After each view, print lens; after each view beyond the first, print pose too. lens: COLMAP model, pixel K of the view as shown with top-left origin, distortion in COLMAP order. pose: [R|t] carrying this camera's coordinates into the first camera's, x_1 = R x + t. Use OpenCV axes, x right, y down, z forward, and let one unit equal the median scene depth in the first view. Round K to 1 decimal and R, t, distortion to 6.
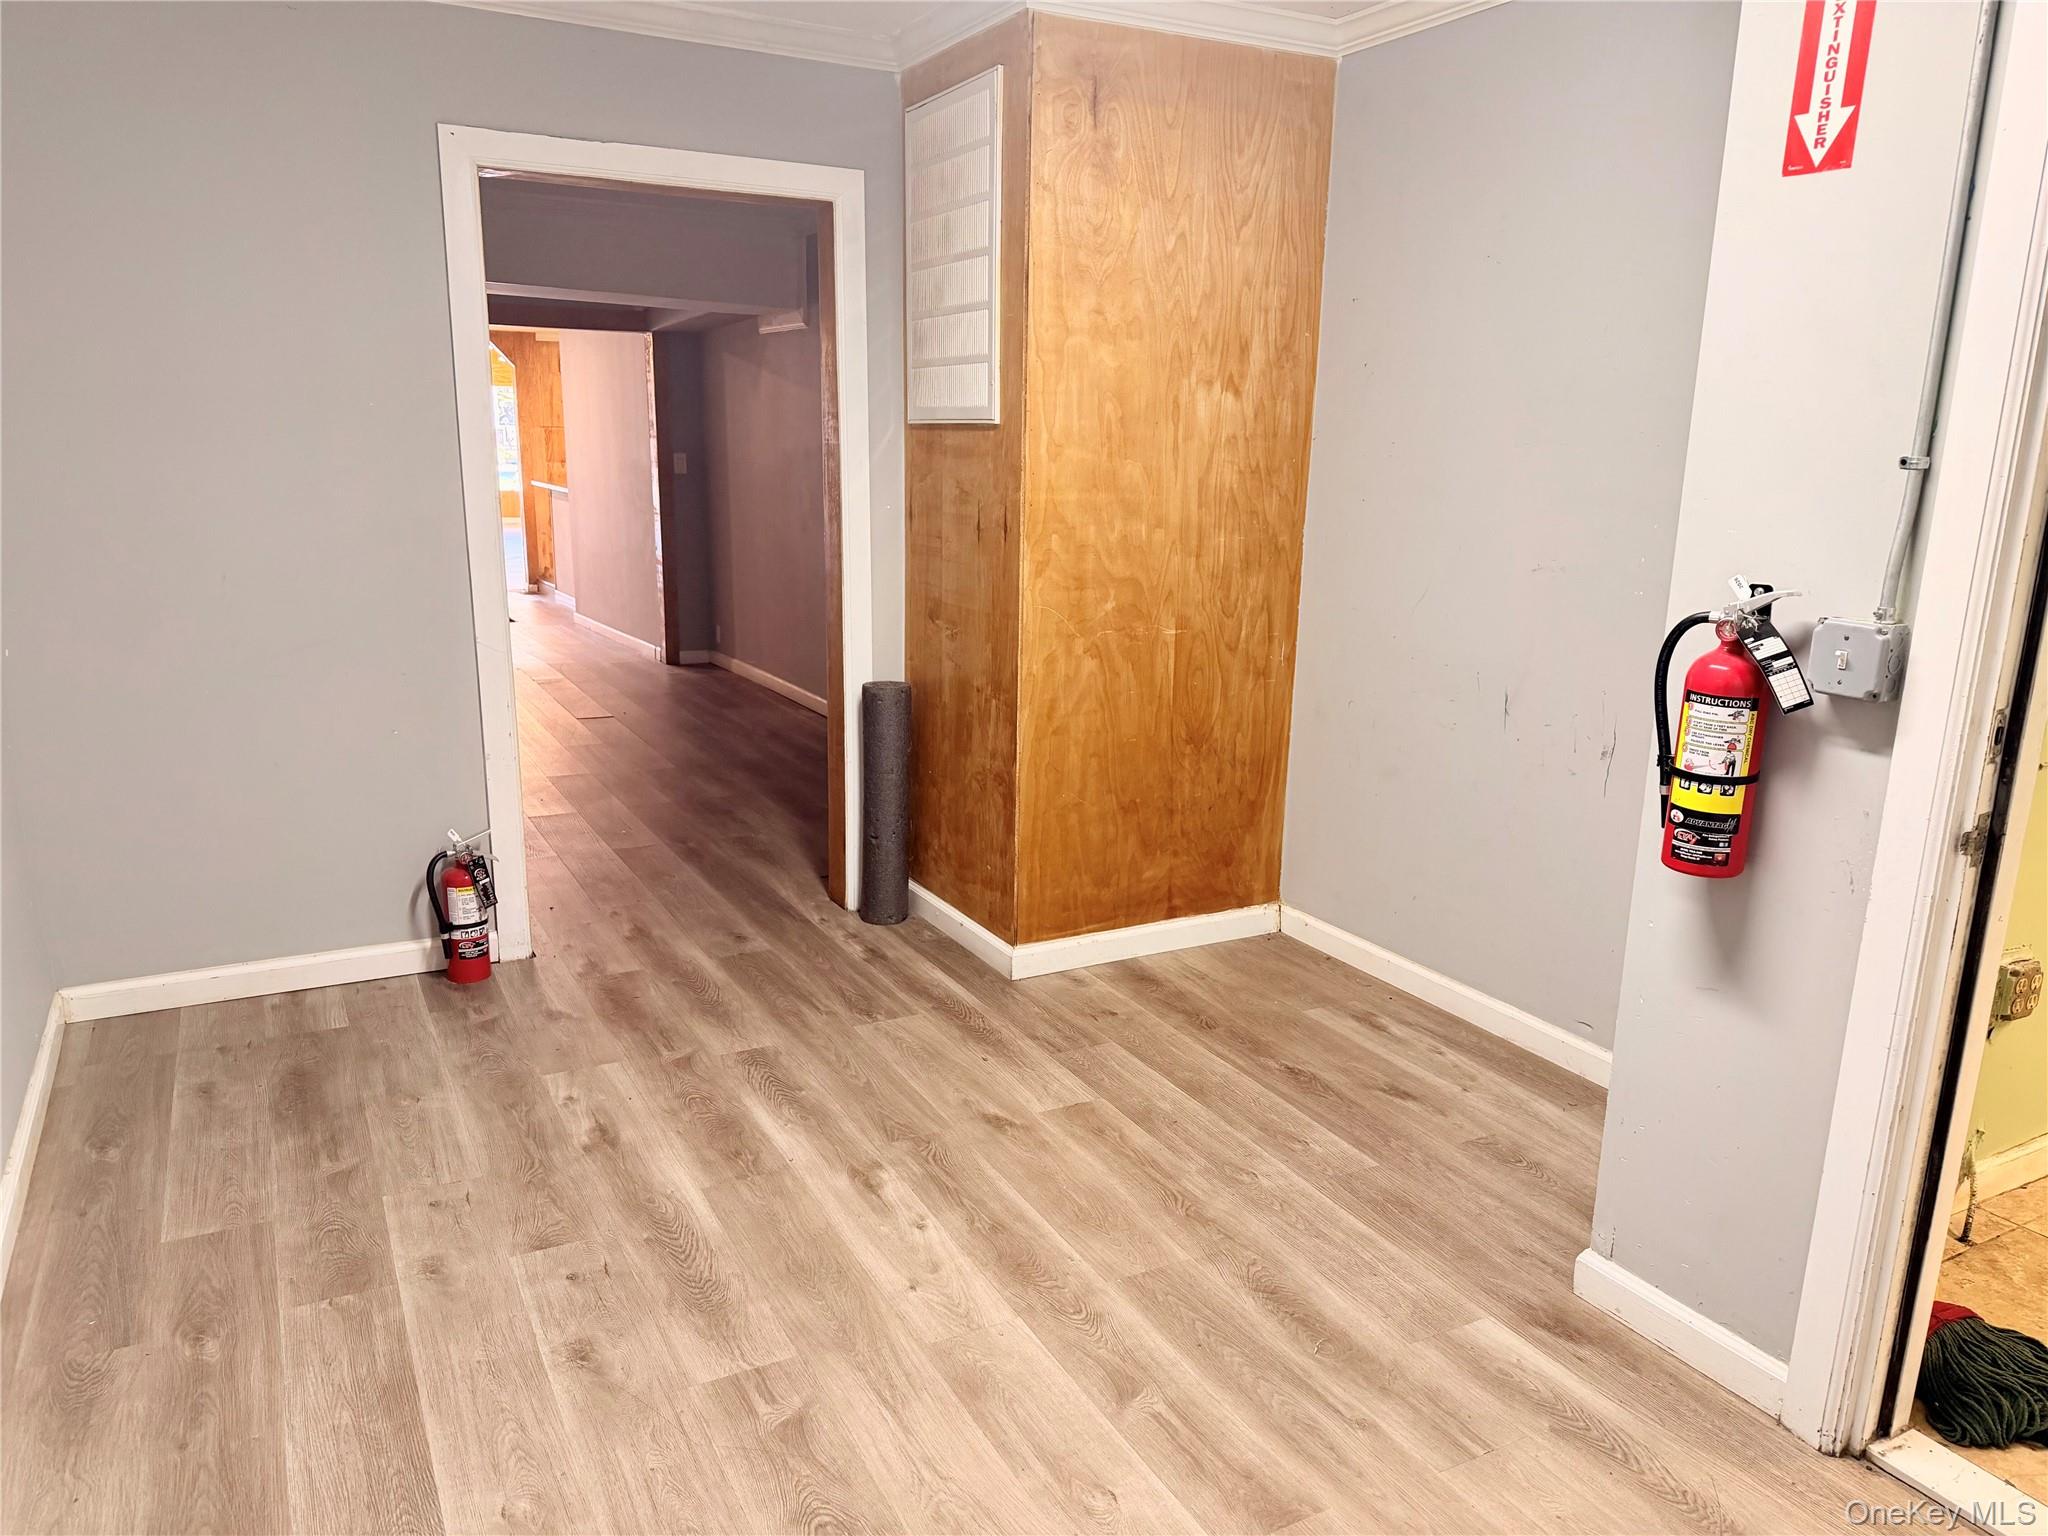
lens RADIAL K [[1415.7, 0, 1023.6], [0, 1415.7, 779.1], [0, 0, 1]] dist [0.080314, -0.096590]
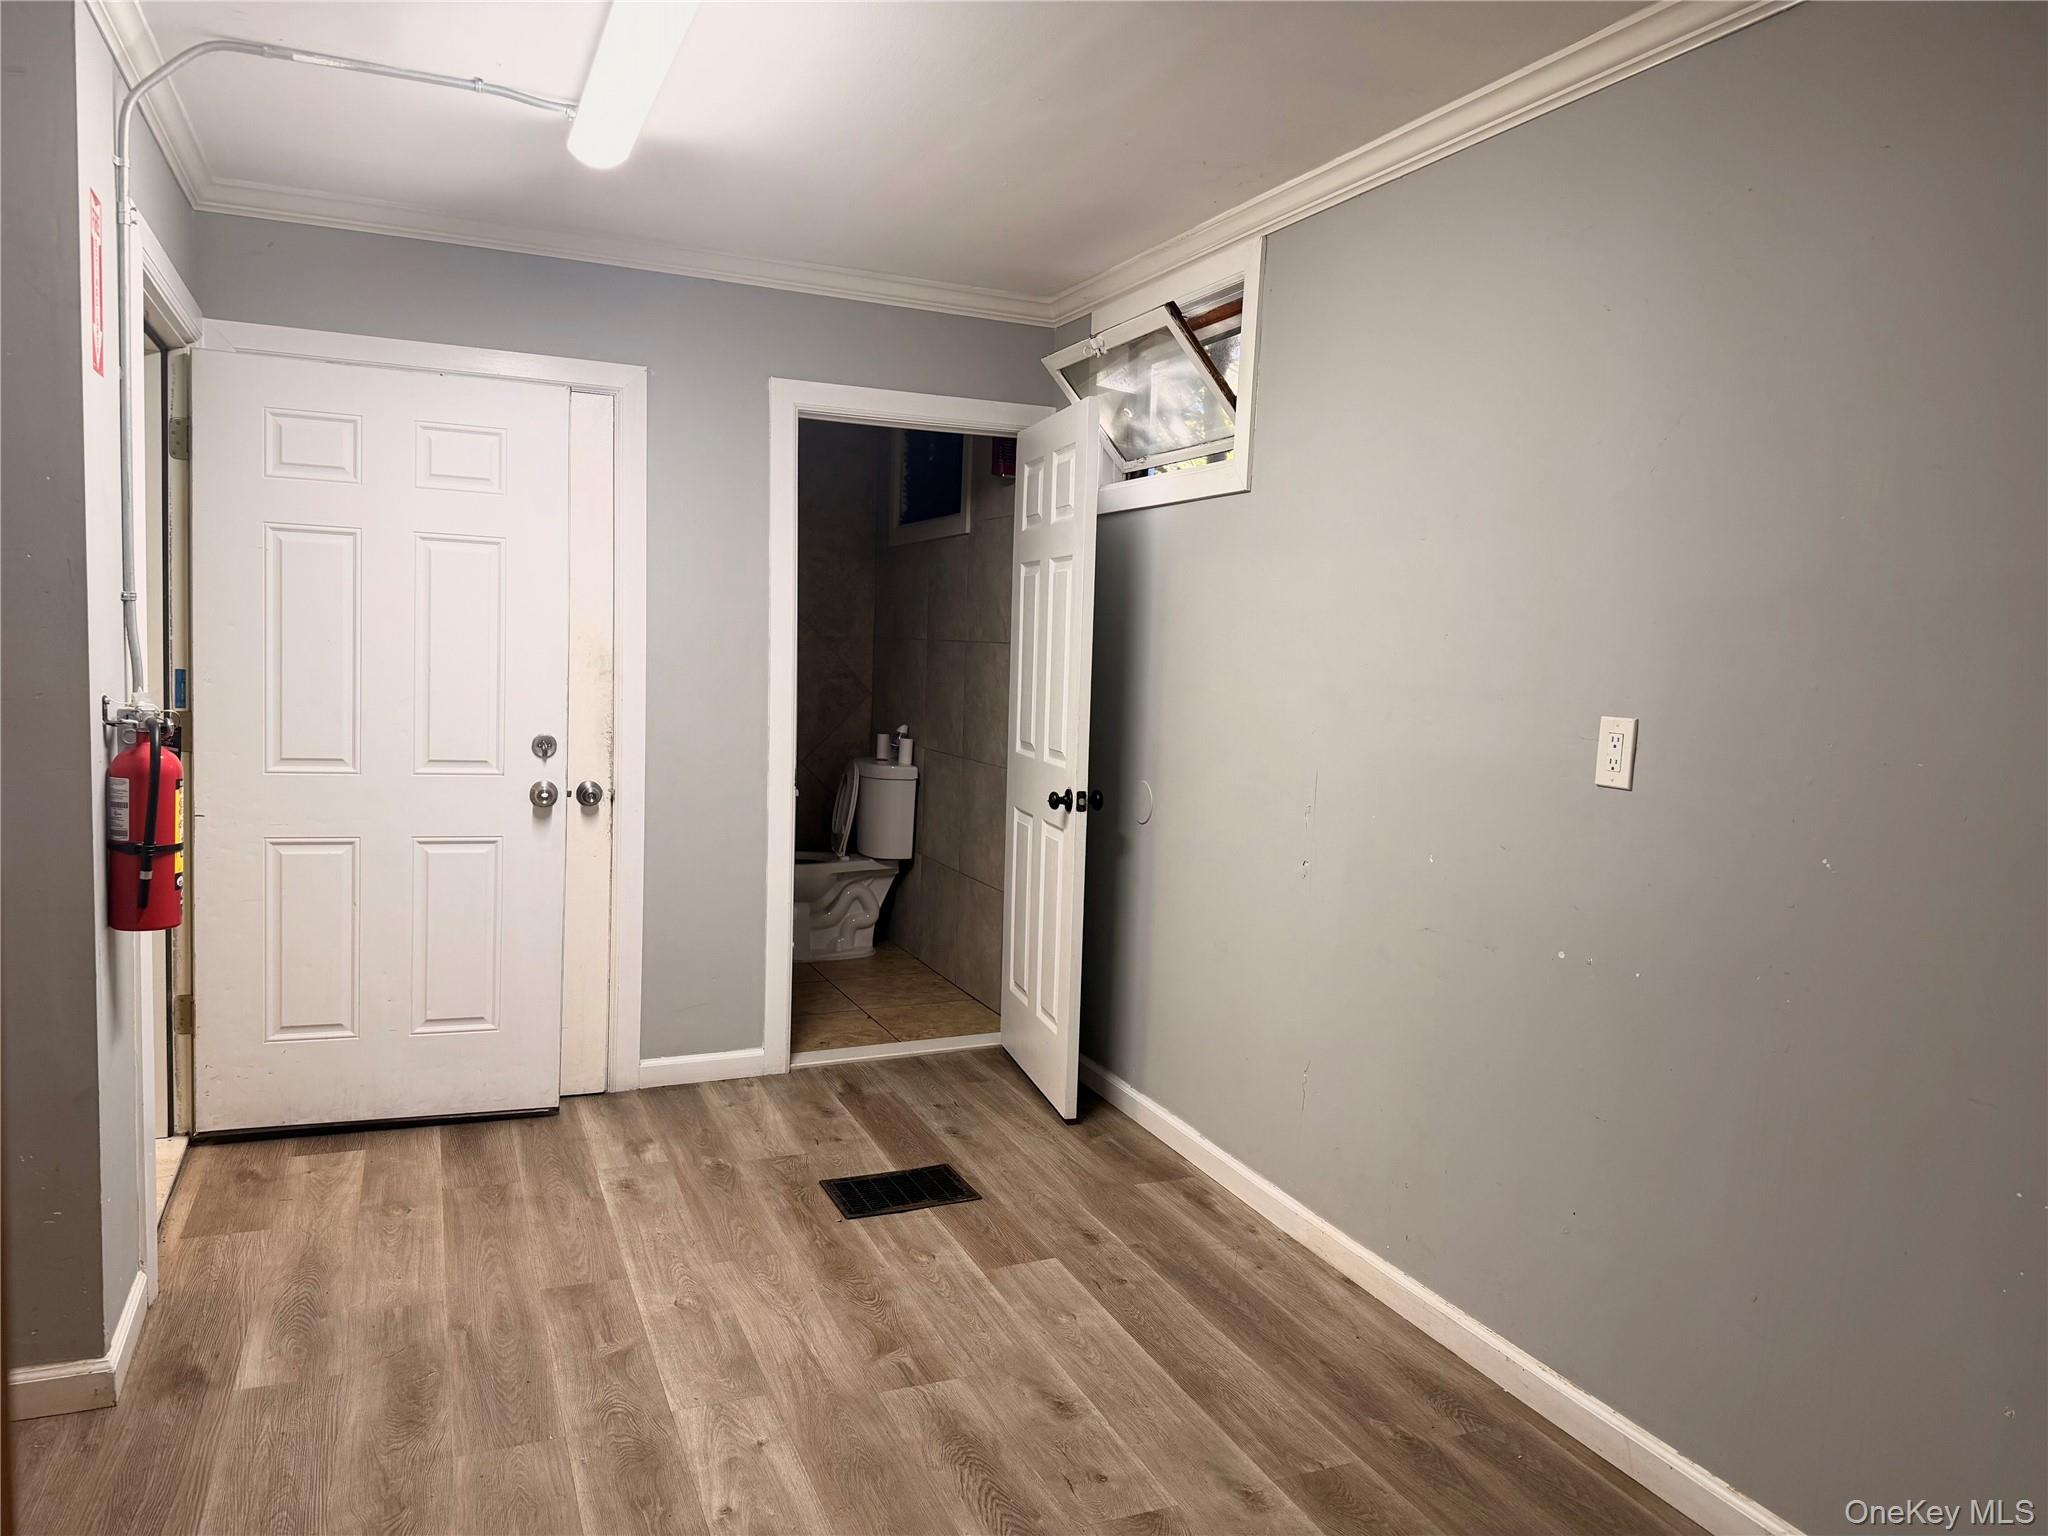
lens RADIAL K [[1415.7, 0, 1023.6], [0, 1415.7, 779.1], [0, 0, 1]] dist [0.080314, -0.096590]
pose [[-0.994140, -0.060434, 0.089628, -0.344954], [-0.027581, 0.943491, 0.330250, -0.449265], [-0.104521, 0.325843, -0.939629, 1.895481]]
